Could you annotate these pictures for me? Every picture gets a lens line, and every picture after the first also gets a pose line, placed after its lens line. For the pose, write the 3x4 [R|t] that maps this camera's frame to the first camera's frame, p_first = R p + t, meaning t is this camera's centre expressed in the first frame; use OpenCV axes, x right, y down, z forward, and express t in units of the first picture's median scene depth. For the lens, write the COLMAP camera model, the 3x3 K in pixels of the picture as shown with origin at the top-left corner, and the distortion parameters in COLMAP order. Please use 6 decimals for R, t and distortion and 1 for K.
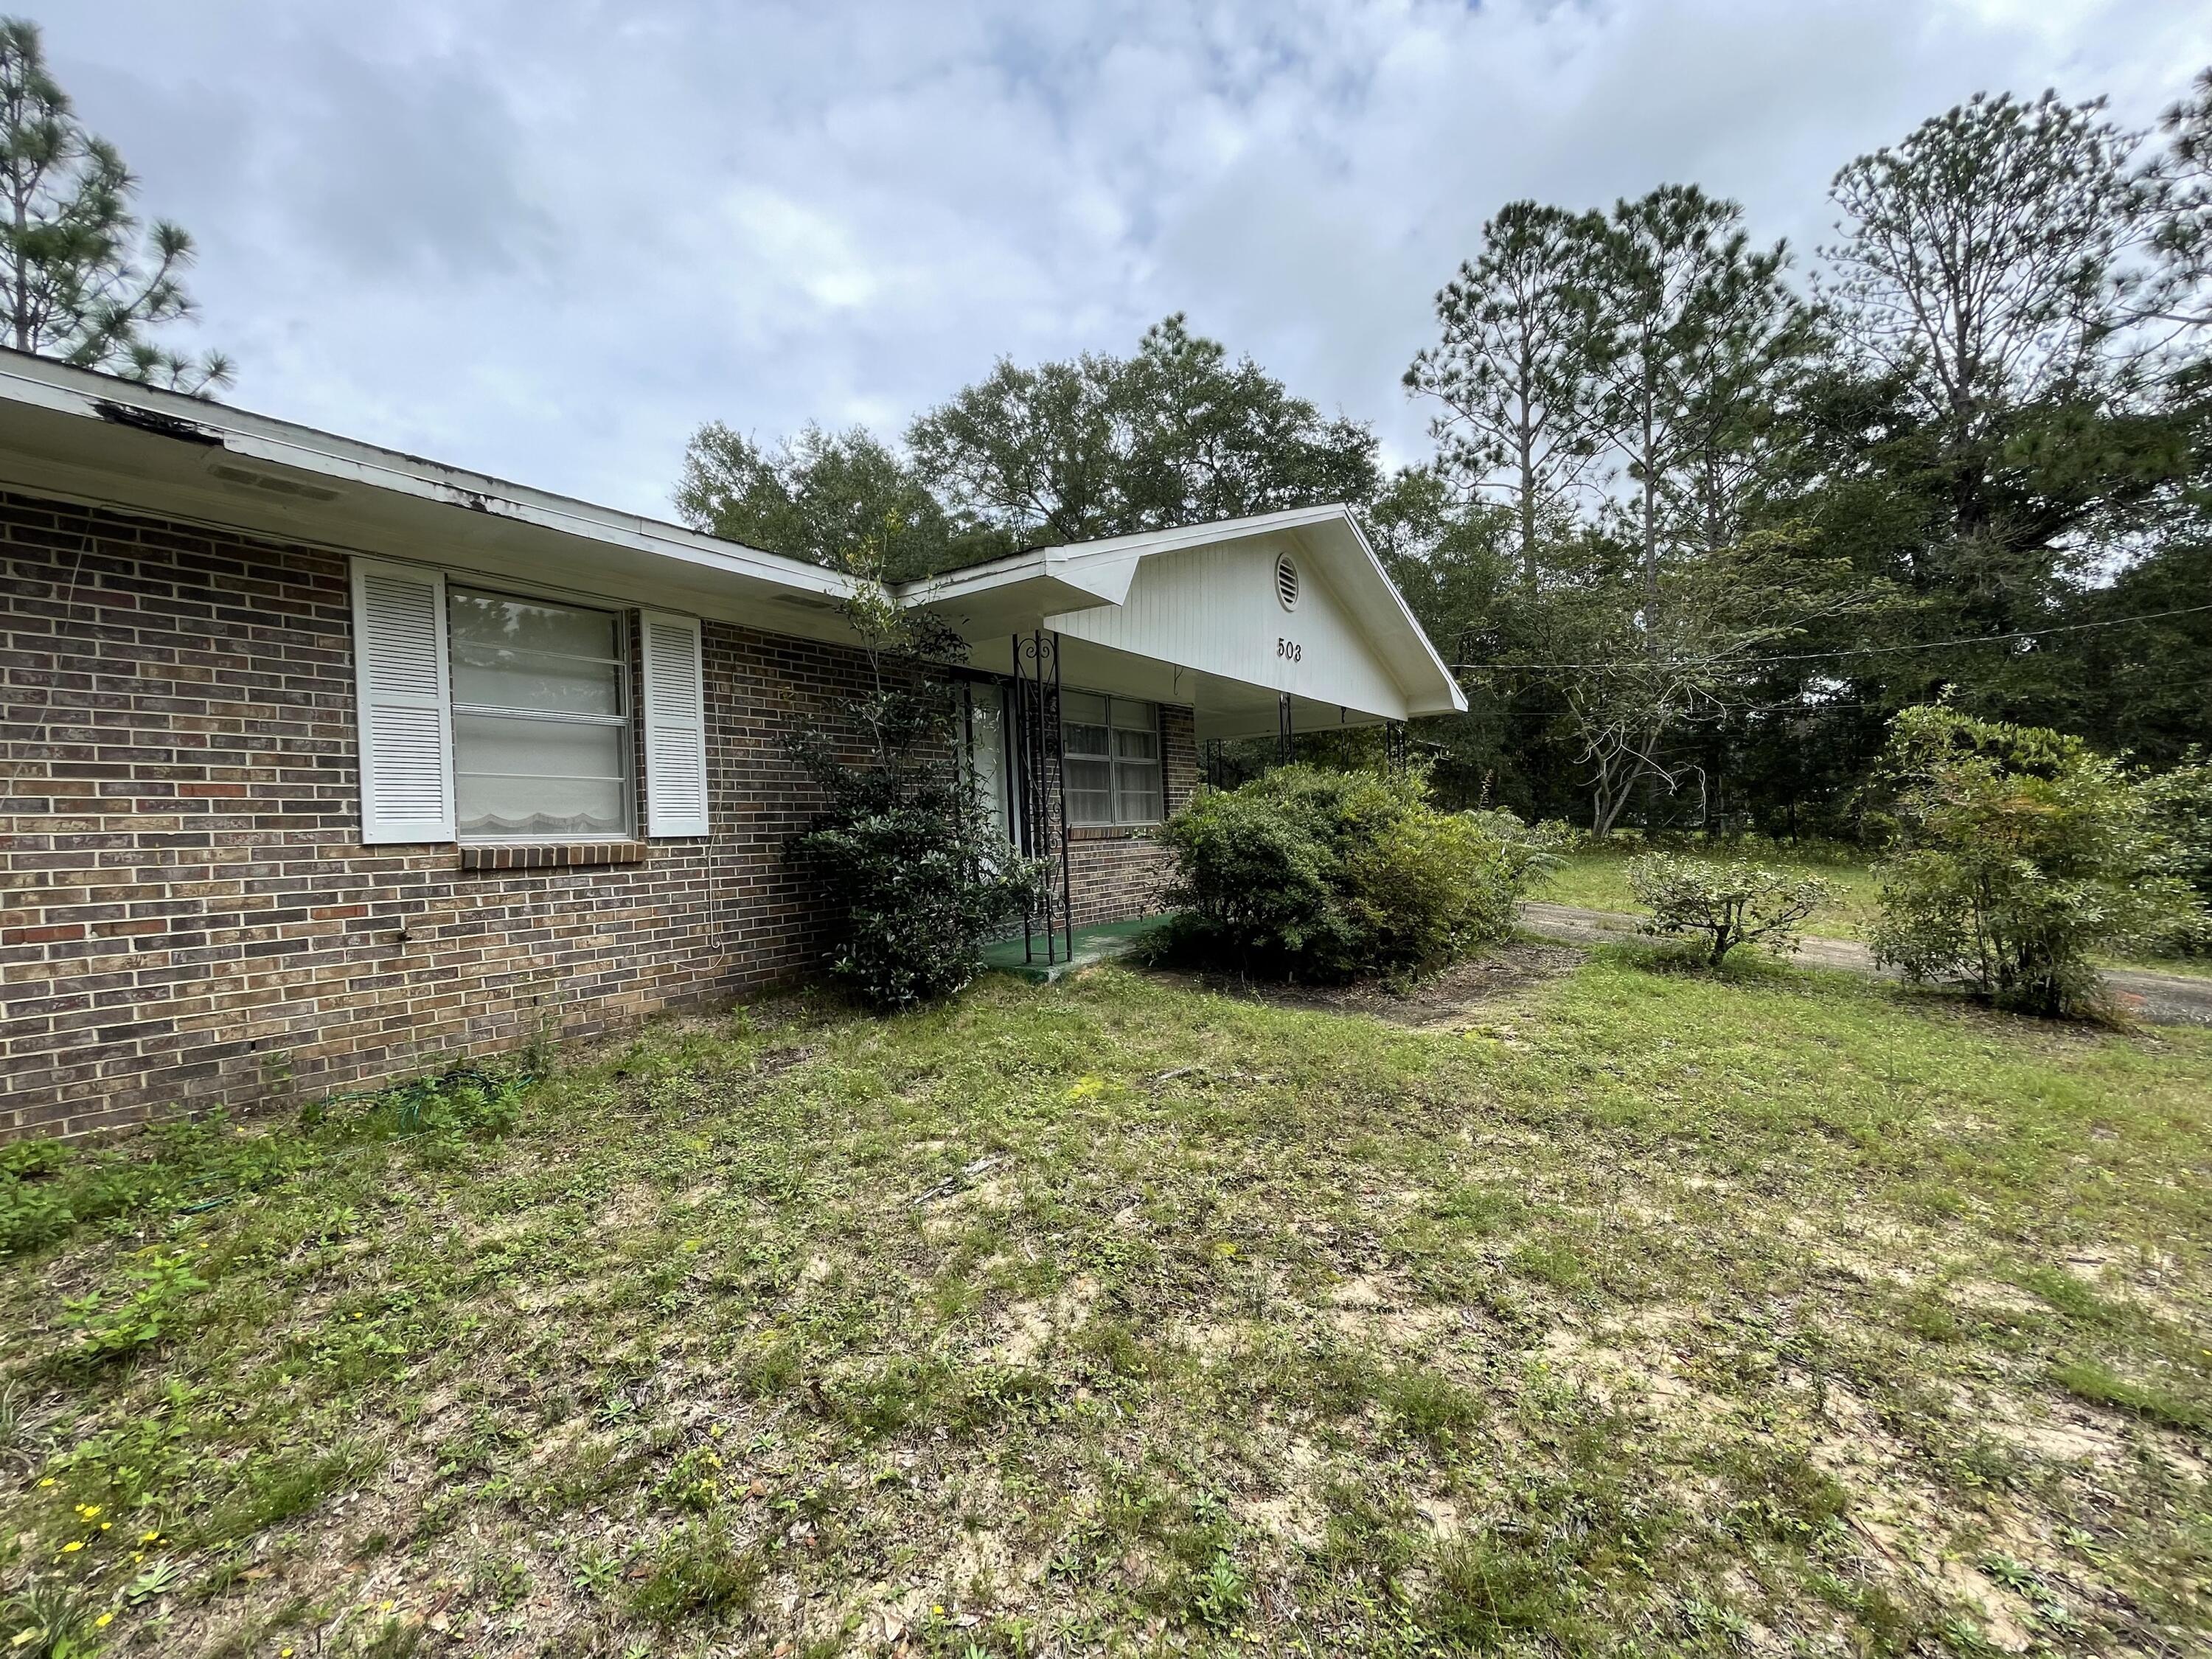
lens RADIAL K [[882.9, 0, 1087.8], [0, 882.9, 825.3], [0, 0, 1]] dist [-0.001451, -0.000415]
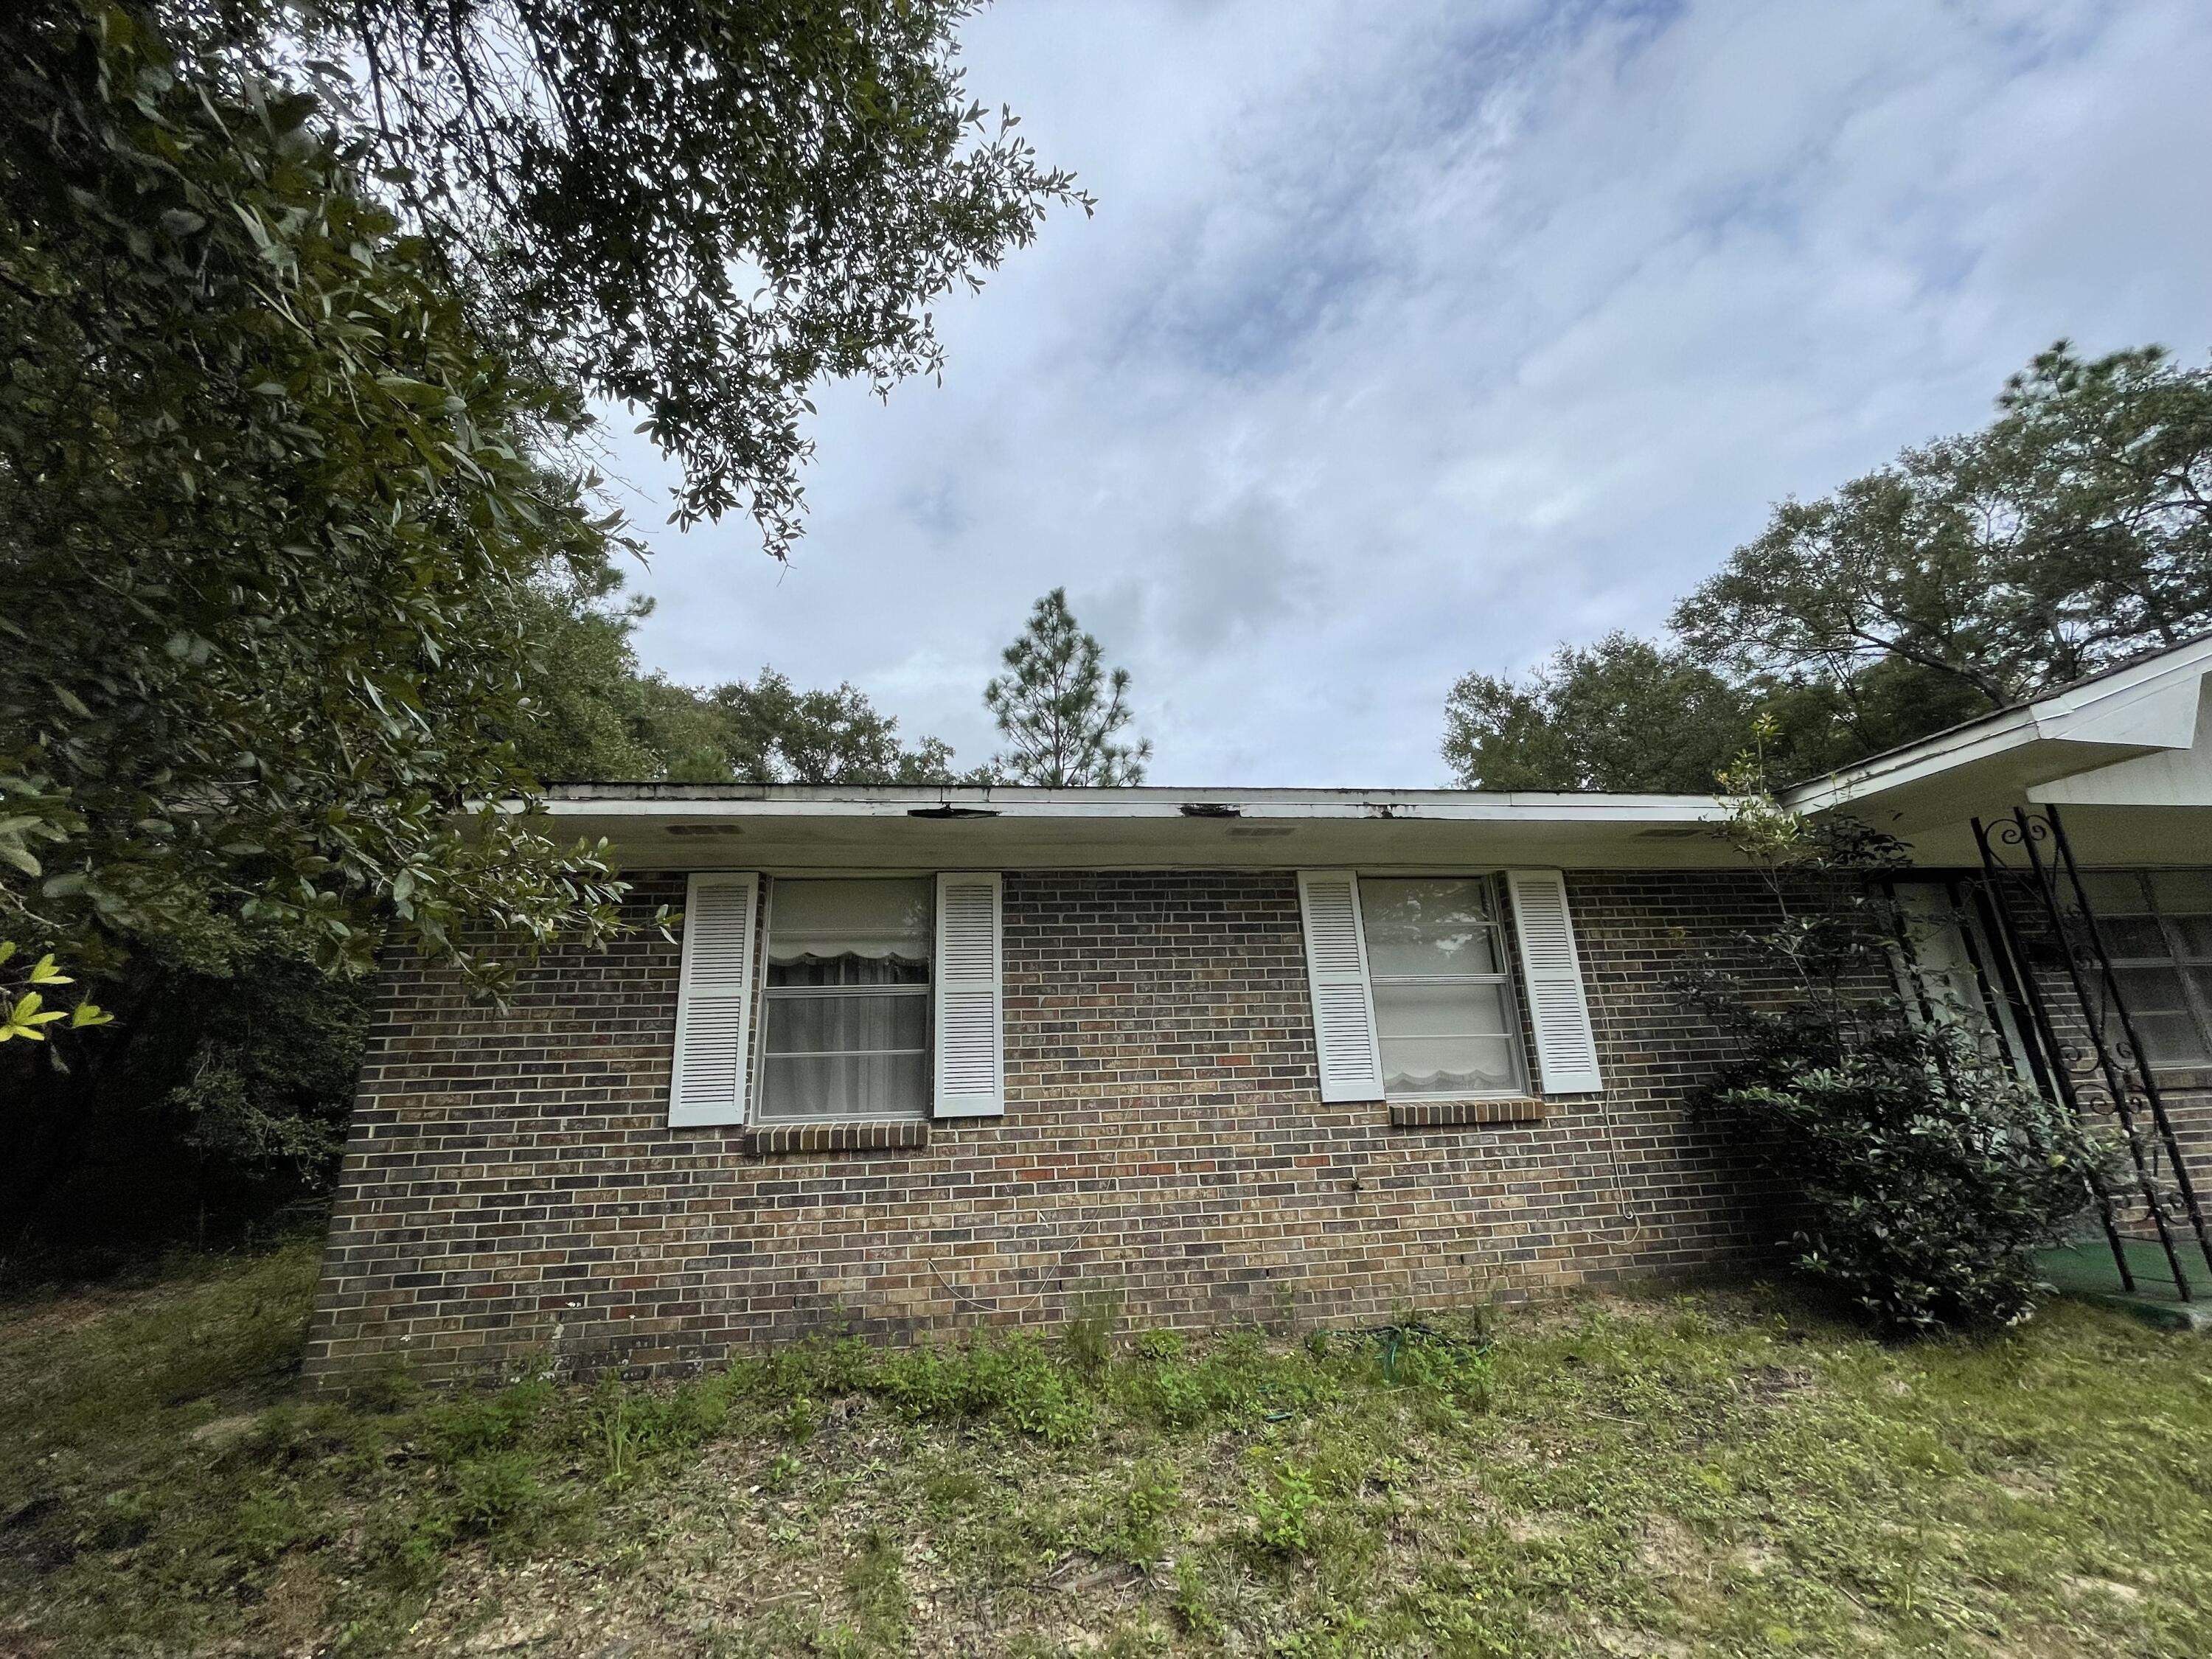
lens RADIAL K [[882.9, 0, 1105.6], [0, 882.9, 831.5], [0, 0, 1]] dist [-0.001451, -0.000415]
pose [[0.691024, -0.194265, -0.696238, -0.070236], [0.016208, 0.967131, -0.253762, -0.022120], [0.722650, 0.164071, 0.671459, -0.057616]]
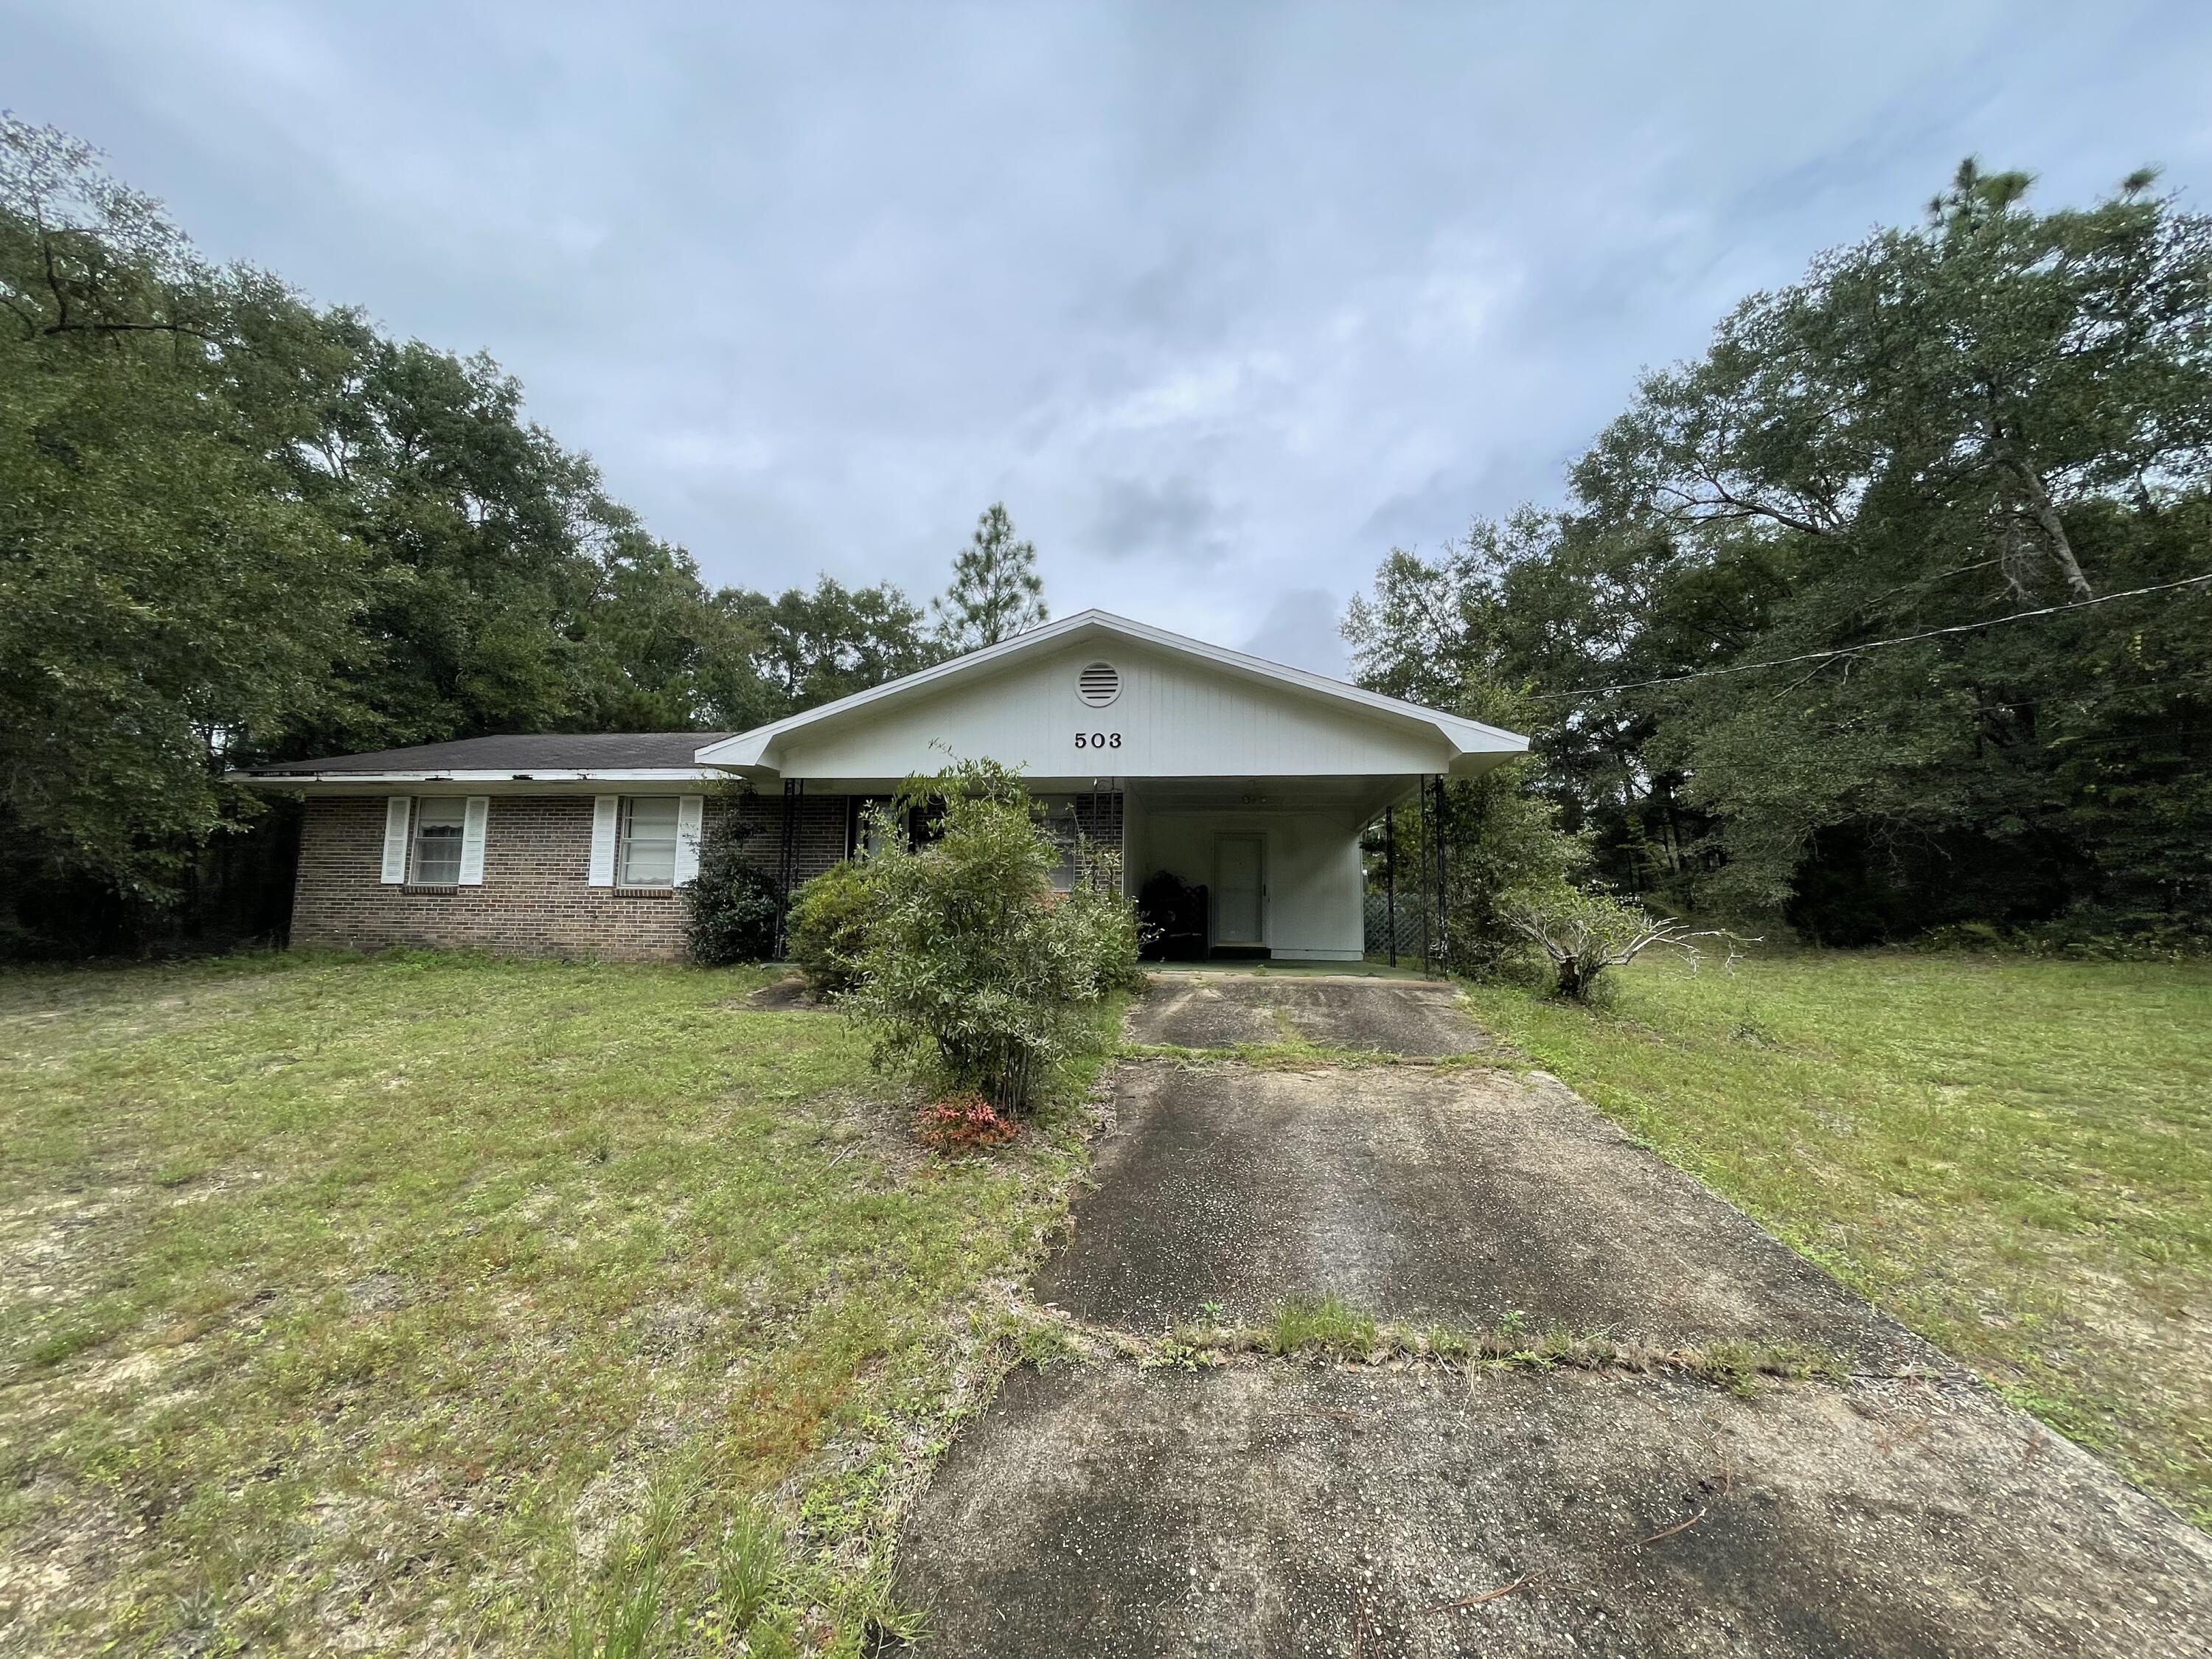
lens RADIAL K [[882.9, 0, 1101.1], [0, 882.9, 846.6], [0, 0, 1]] dist [-0.001451, -0.000415]
pose [[0.482800, -0.037526, -0.874926, 1.788608], [-0.028620, 0.997872, -0.058593, 0.007976], [0.875263, 0.053329, 0.480698, 0.676138]]
